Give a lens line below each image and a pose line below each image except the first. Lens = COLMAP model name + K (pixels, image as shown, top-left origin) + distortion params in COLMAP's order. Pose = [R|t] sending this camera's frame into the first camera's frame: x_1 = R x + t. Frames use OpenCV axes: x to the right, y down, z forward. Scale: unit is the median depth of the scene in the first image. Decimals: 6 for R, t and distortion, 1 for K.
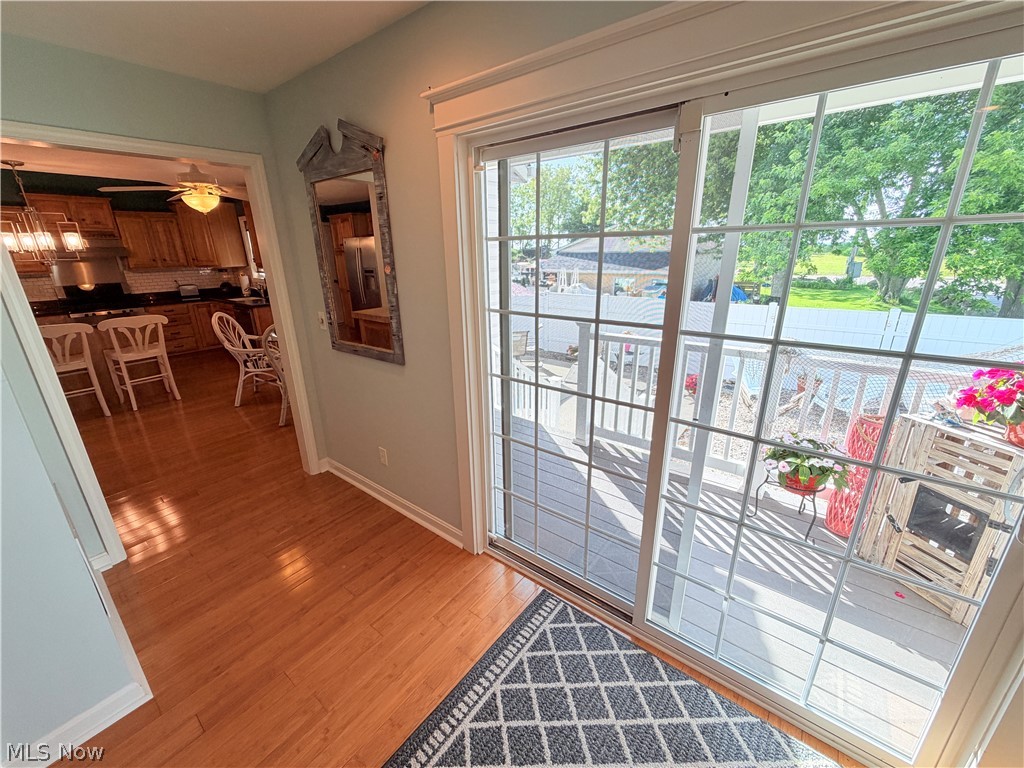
lens RADIAL K [[407.8, 0, 508.8], [0, 407.8, 383.8], [0, 0, 1]] dist [0.000449, -0.000337]
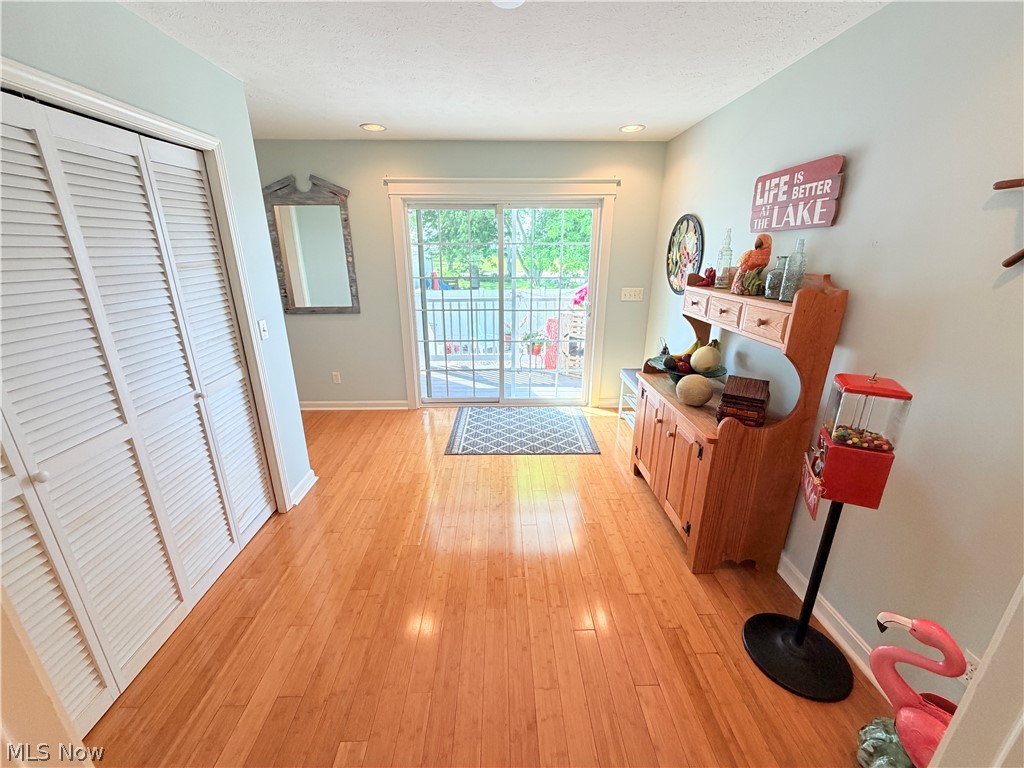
lens RADIAL K [[407.8, 0, 508.8], [0, 407.8, 383.8], [0, 0, 1]] dist [0.000449, -0.000337]
pose [[0.772210, -0.185773, 0.607602, -1.048890], [0.189177, 0.980154, 0.059251, 0.321261], [-0.606551, 0.069190, 0.792029, -0.918525]]
